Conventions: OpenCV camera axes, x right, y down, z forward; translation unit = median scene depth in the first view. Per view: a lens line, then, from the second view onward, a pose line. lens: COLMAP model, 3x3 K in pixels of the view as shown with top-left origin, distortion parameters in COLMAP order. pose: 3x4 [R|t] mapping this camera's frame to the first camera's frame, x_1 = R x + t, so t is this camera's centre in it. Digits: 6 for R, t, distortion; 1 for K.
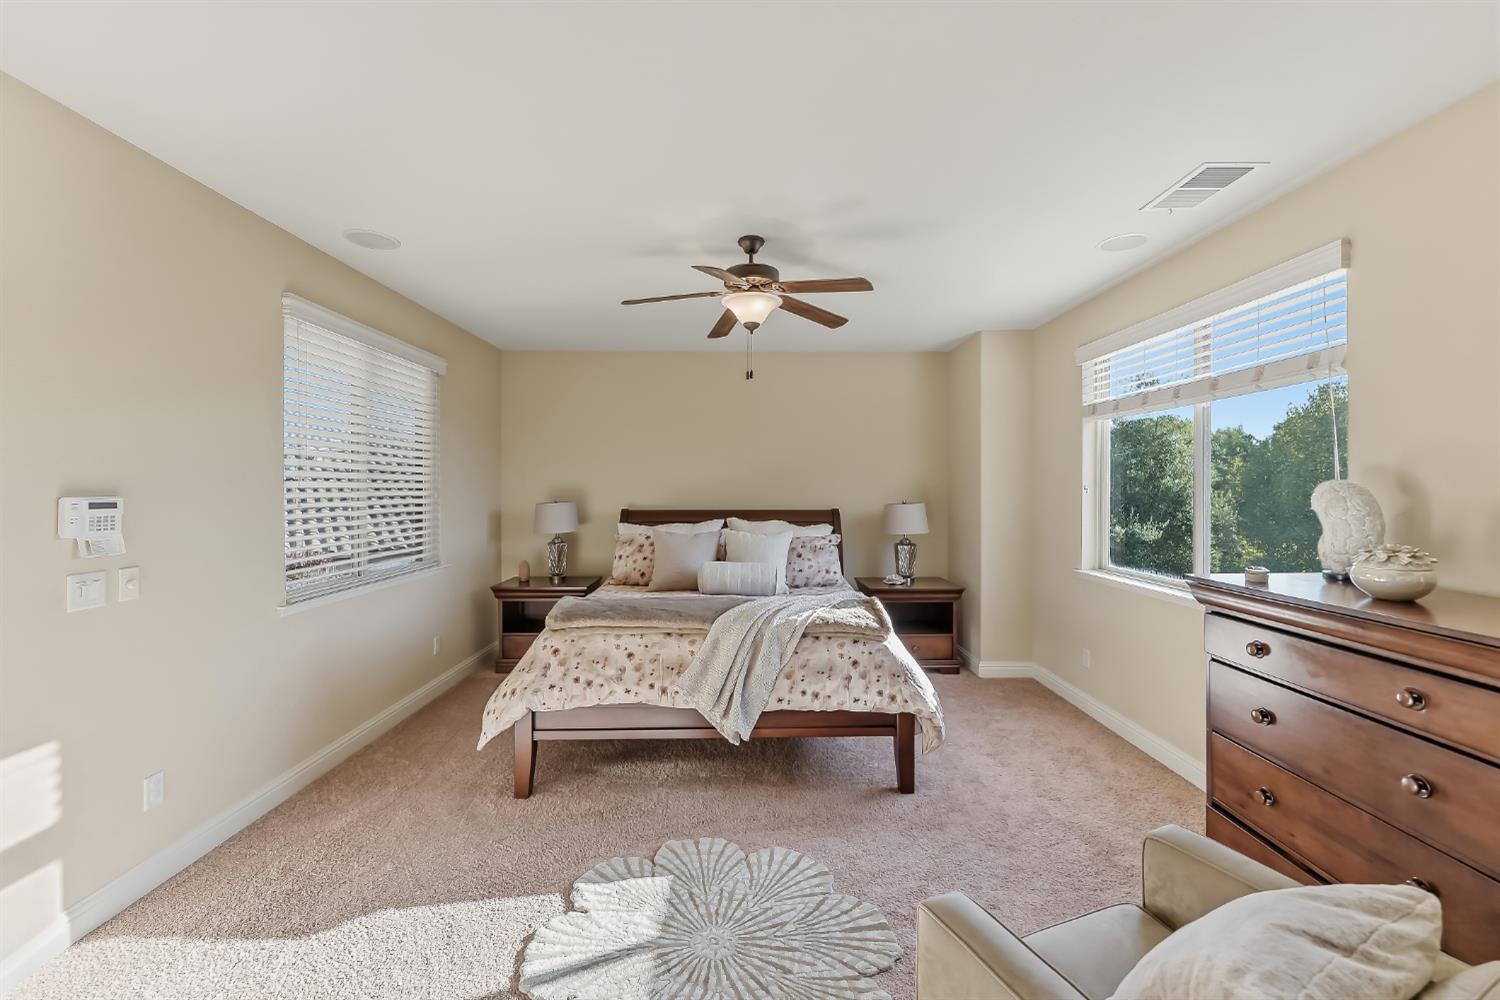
lens RADIAL K [[614.8, 0, 764.0], [0, 614.8, 494.6], [0, 0, 1]] dist [-0.000191, -0.000949]
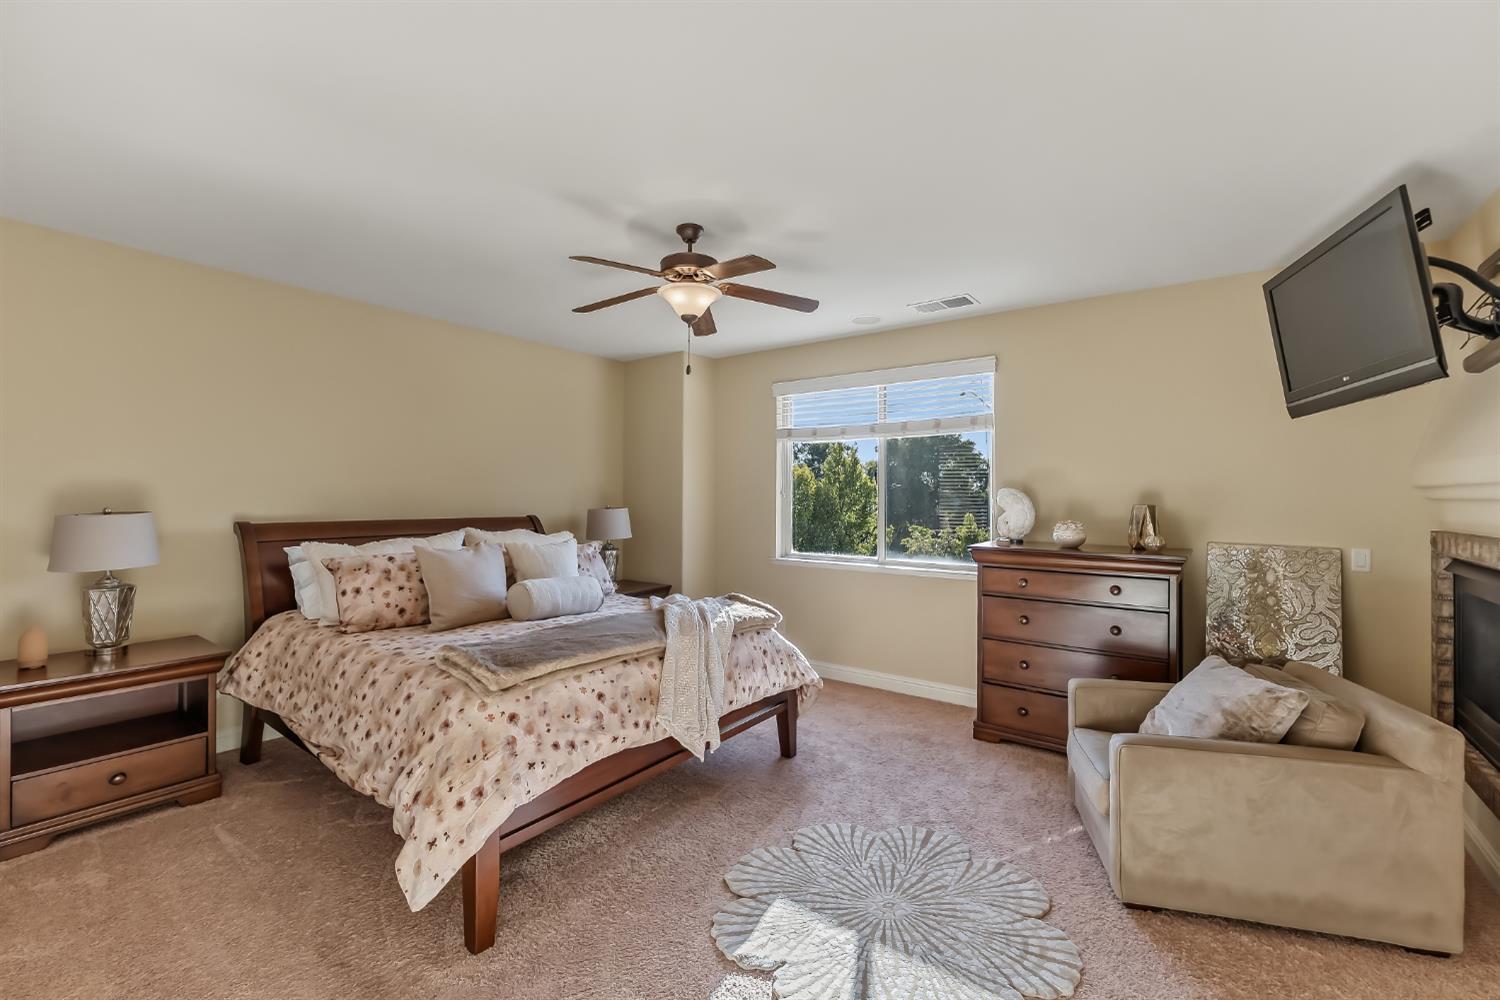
lens RADIAL K [[614.8, 0, 766.3], [0, 614.8, 497.0], [0, 0, 1]] dist [-0.000191, -0.000949]
pose [[0.612906, 0.001984, 0.790153, -0.722513], [0.004831, 0.999969, -0.006258, 0.006900], [-0.790141, 0.007653, 0.612877, 0.335615]]
